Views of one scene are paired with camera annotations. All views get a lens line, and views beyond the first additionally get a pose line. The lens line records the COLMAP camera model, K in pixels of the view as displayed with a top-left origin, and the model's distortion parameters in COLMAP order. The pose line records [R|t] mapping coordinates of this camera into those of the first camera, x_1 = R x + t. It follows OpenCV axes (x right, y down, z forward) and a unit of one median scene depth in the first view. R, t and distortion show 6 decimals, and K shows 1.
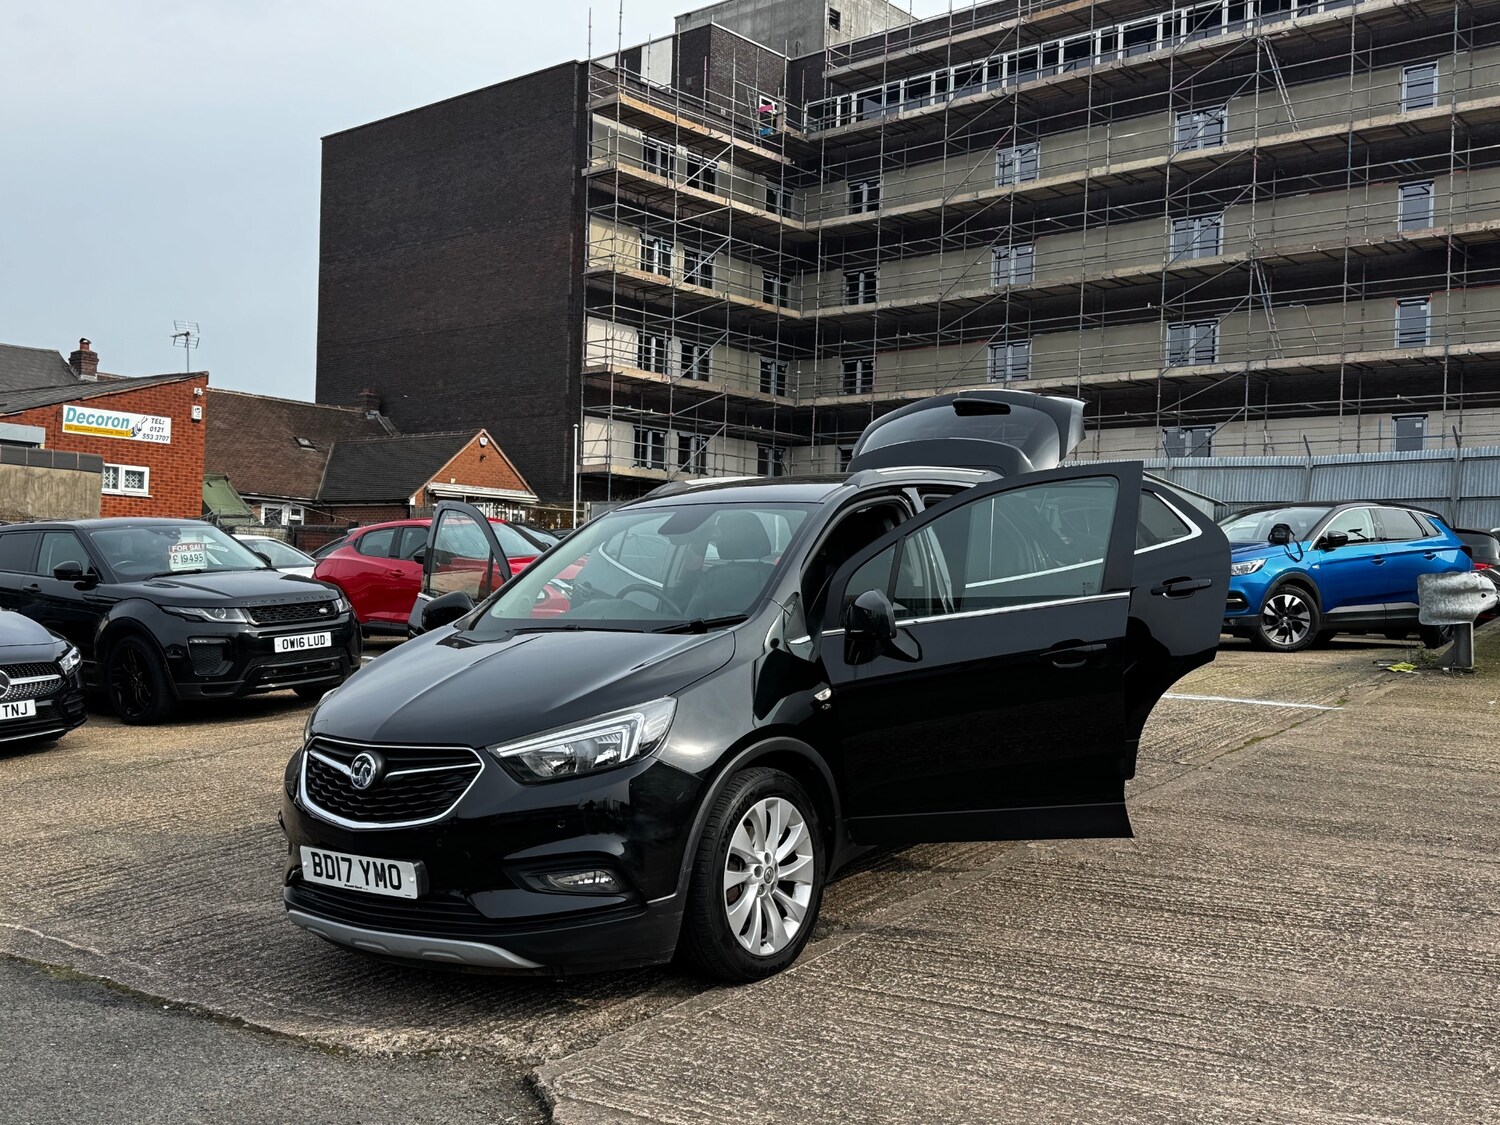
lens RADIAL K [[1460.8, 0, 755.3], [0, 1460.8, 563.0], [0, 0, 1]] dist [0.206290, -0.441554]
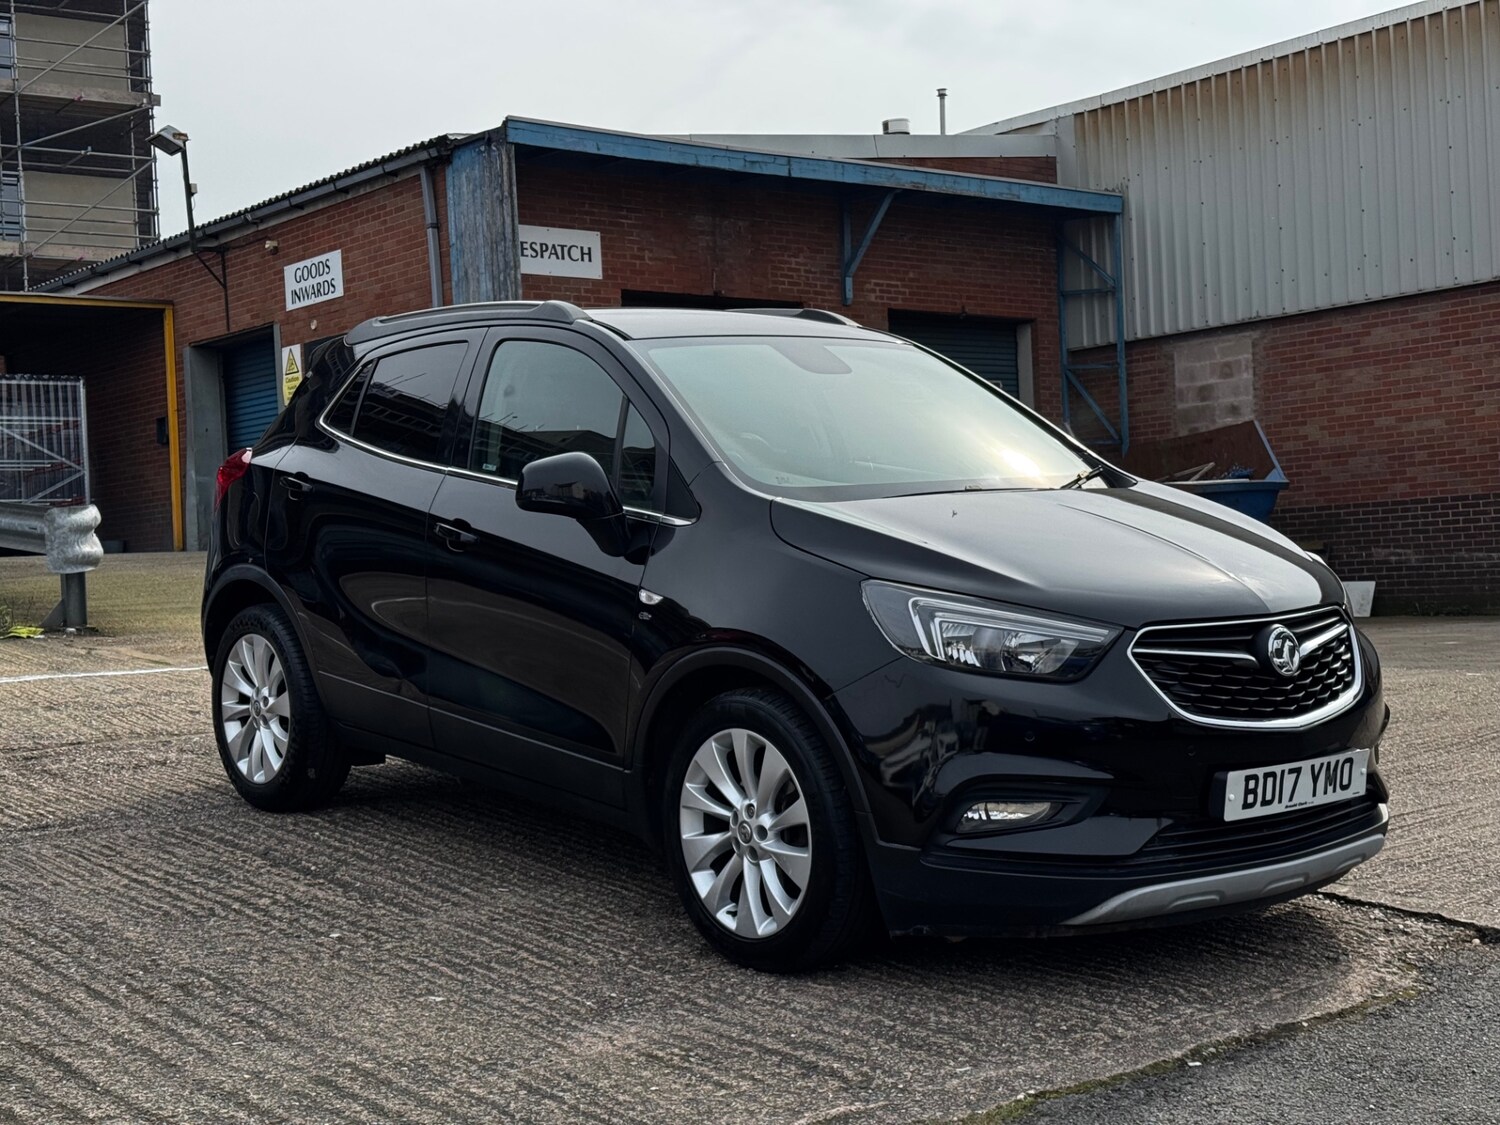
lens RADIAL K [[2061.6, 0, 754.4], [0, 2061.6, 563.0], [0, 0, 1]] dist [0.236489, -0.538740]
pose [[0.252760, -0.031844, 0.967005, -0.150728], [0.036524, 0.999060, 0.023352, 0.006945], [-0.966839, 0.029417, 0.253685, 0.110996]]
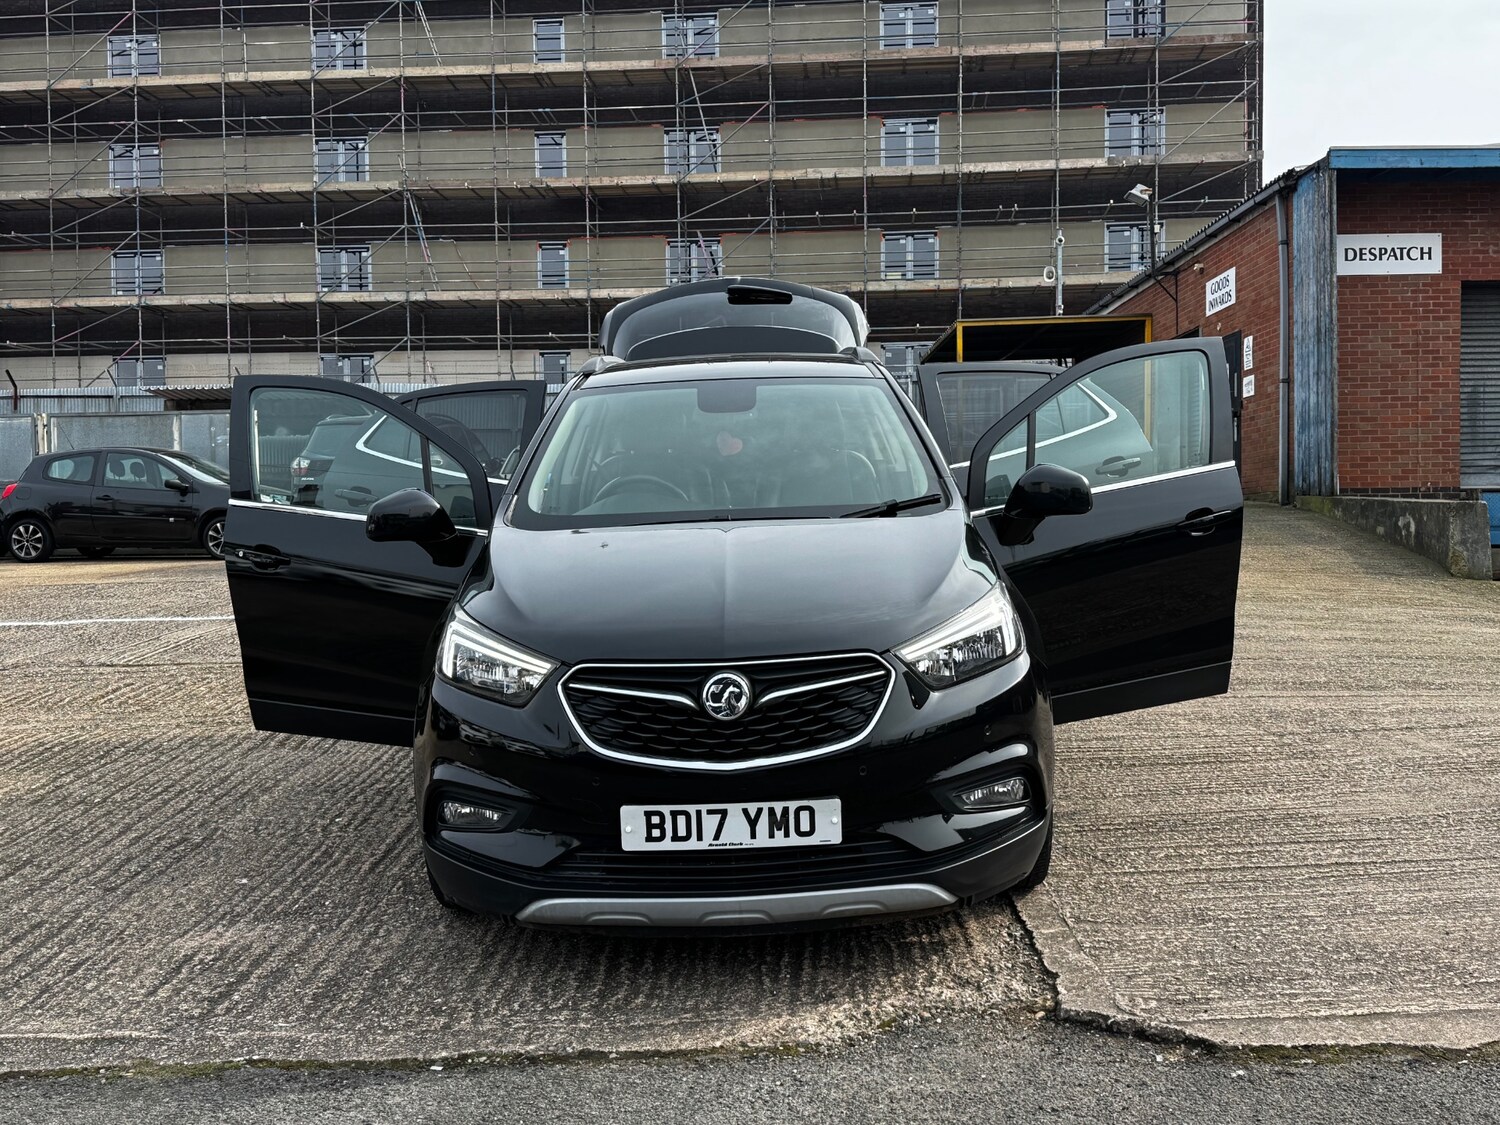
lens RADIAL K [[1460.8, 0, 755.3], [0, 1460.8, 563.0], [0, 0, 1]] dist [0.206290, -0.441554]
pose [[0.810465, -0.050286, 0.583625, -0.078061], [0.025261, 0.998382, 0.050943, 0.003588], [-0.585242, -0.026544, 0.810424, 0.041698]]
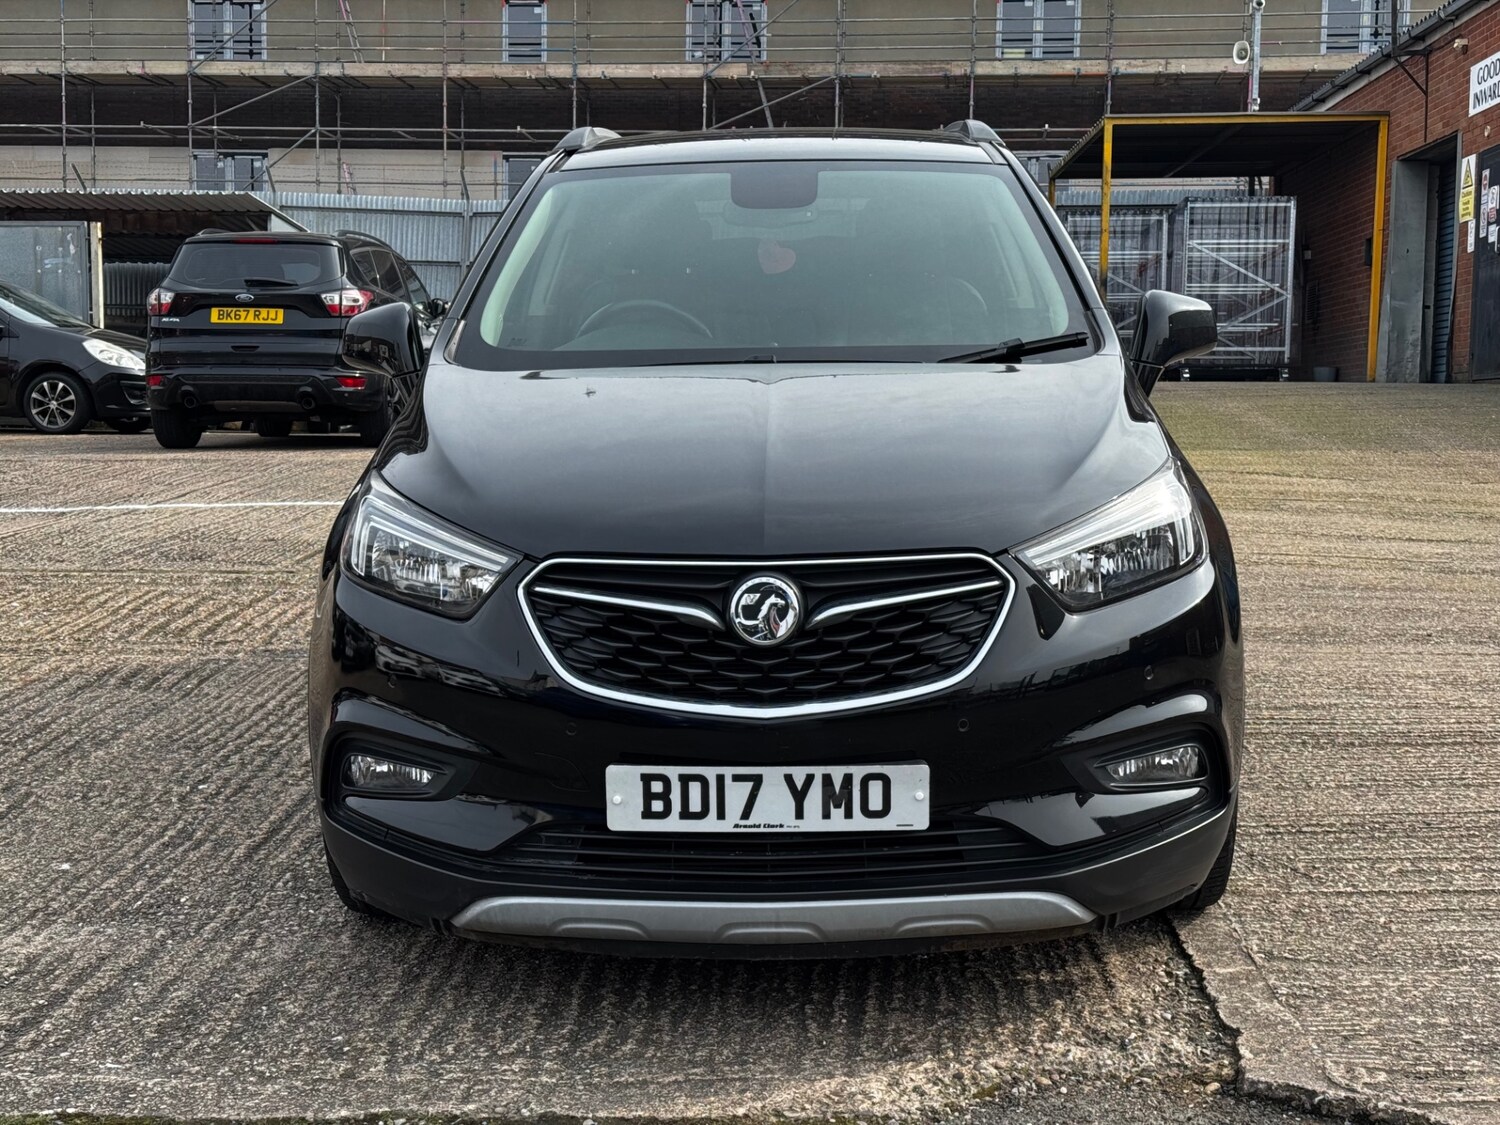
lens RADIAL K [[2061.6, 0, 754.4], [0, 2061.6, 563.0], [0, 0, 1]] dist [0.236489, -0.538740]
pose [[0.824604, -0.055044, 0.563026, -0.076273], [0.000665, 0.995349, 0.096337, 0.005913], [-0.565710, -0.079065, 0.820805, 0.044958]]
